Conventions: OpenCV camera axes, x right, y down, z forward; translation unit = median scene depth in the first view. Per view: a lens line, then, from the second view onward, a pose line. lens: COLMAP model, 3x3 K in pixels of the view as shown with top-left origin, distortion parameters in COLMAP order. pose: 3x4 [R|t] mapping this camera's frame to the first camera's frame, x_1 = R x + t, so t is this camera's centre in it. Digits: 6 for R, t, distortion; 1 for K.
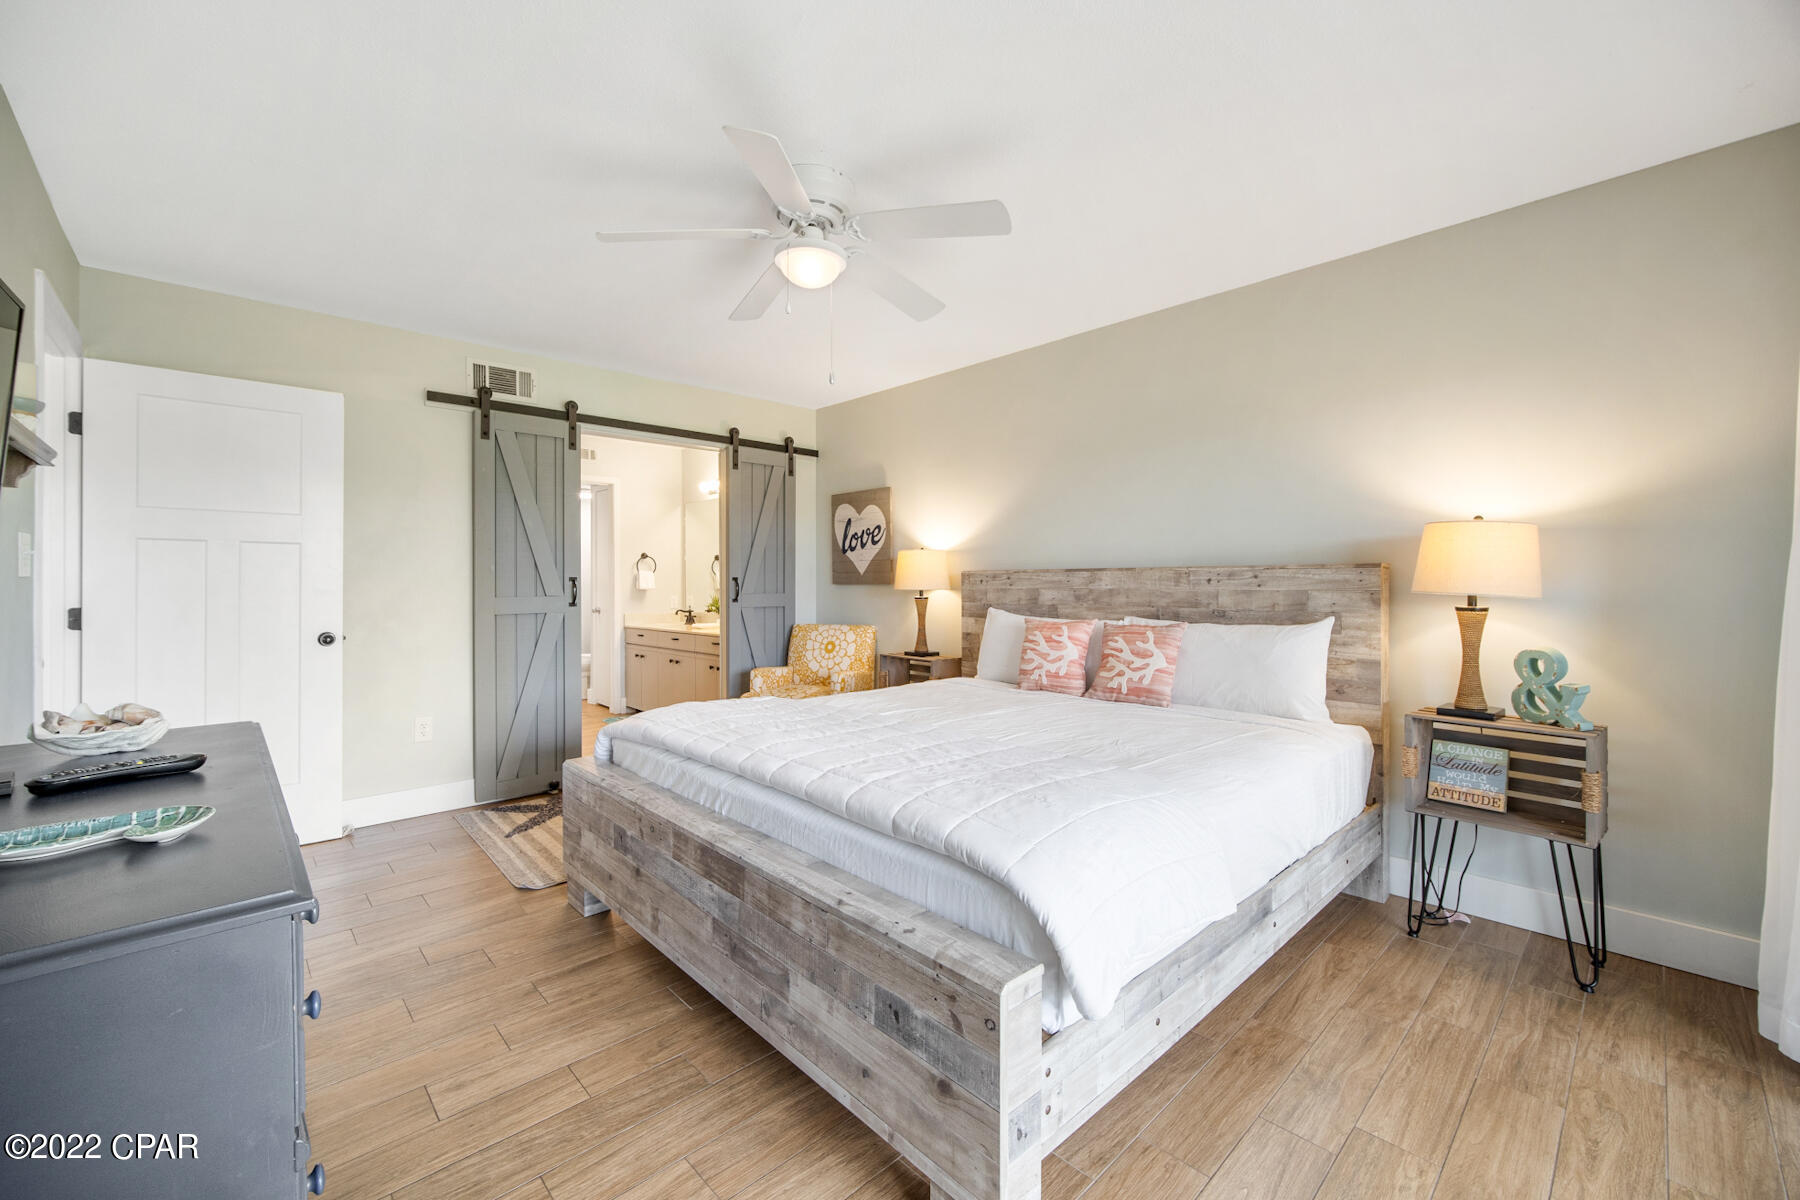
lens RADIAL K [[708.1, 0, 895.6], [0, 708.1, 586.9], [0, 0, 1]] dist [0.003341, 0.000091]
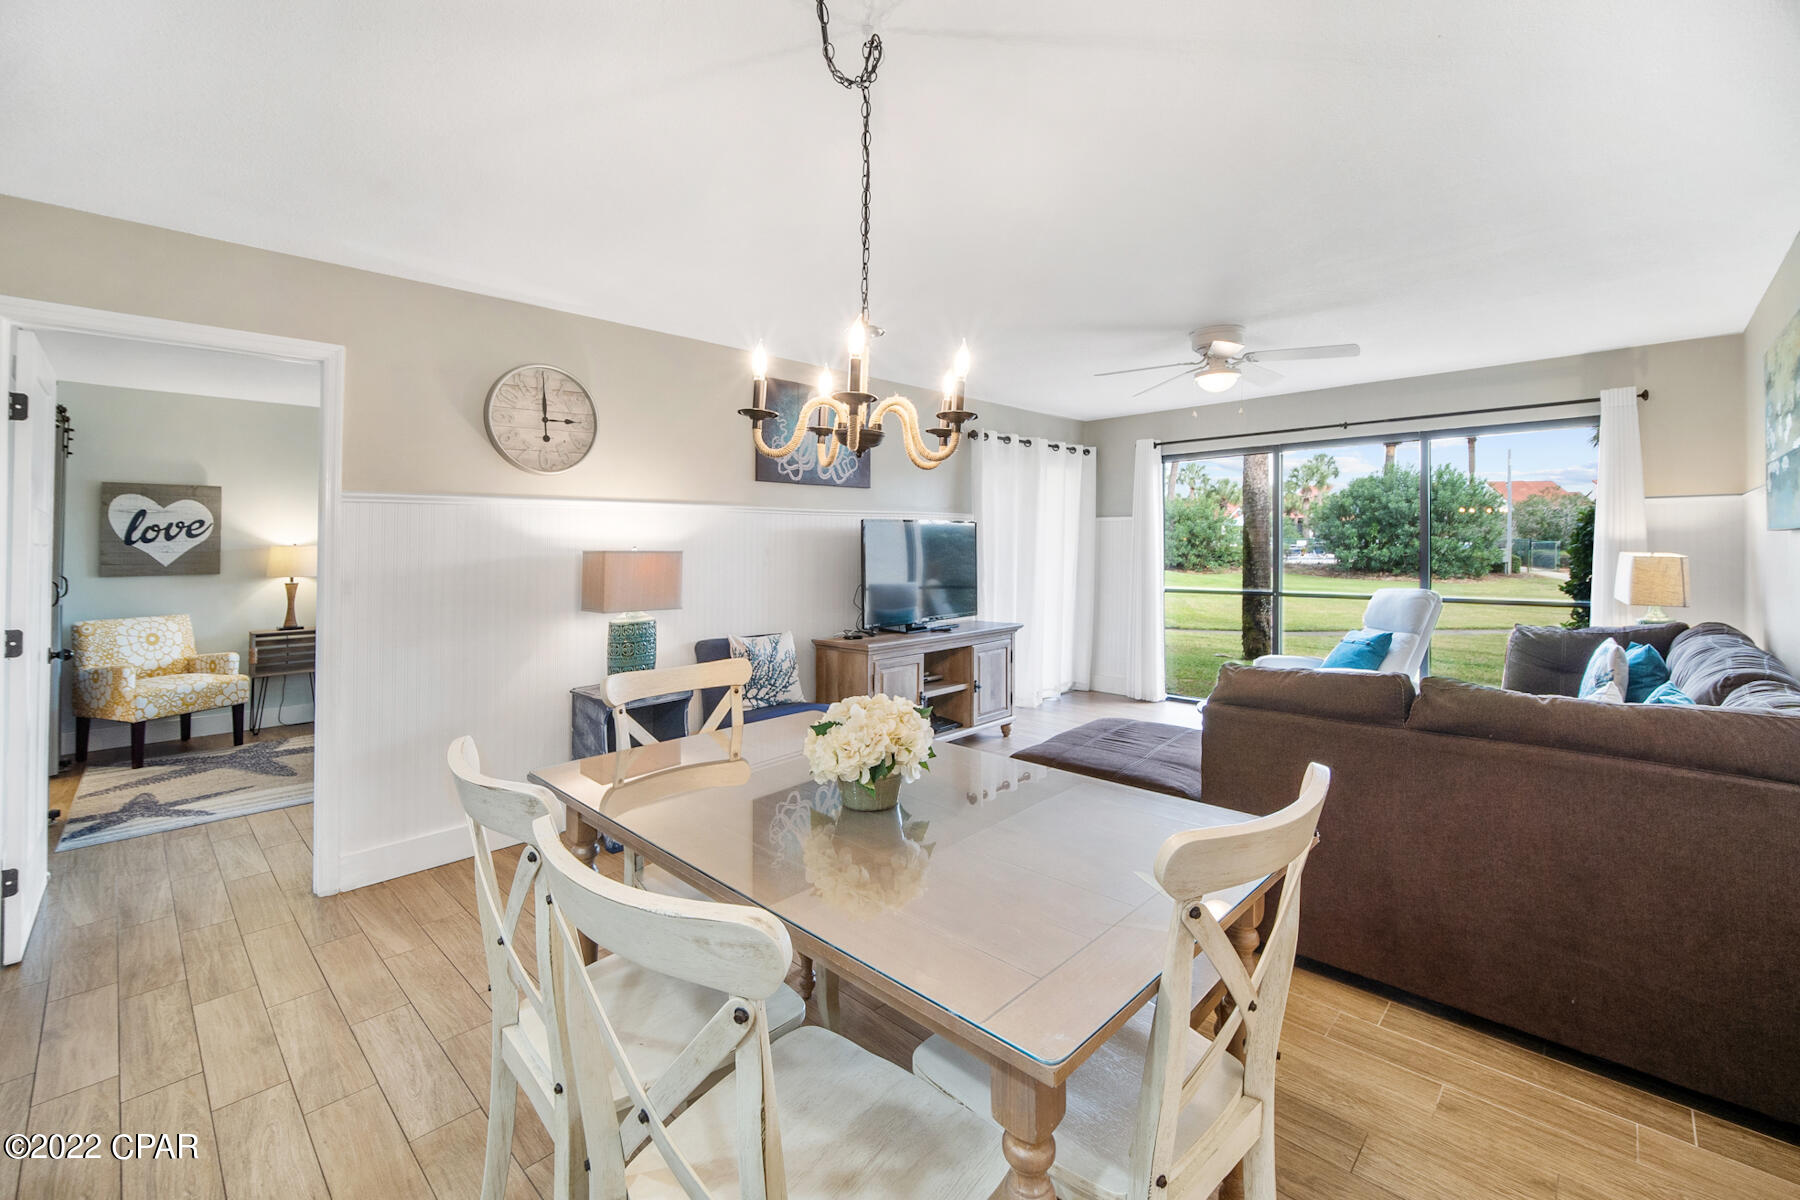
lens RADIAL K [[751.9, 0, 928.0], [0, 751.9, 537.2], [0, 0, 1]] dist [-0.004530, 0.000975]
pose [[-0.079394, 0.004137, 0.996835, -1.242341], [0.007074, 0.999969, -0.003587, -0.048449], [-0.996818, 0.006767, -0.079420, -0.017303]]
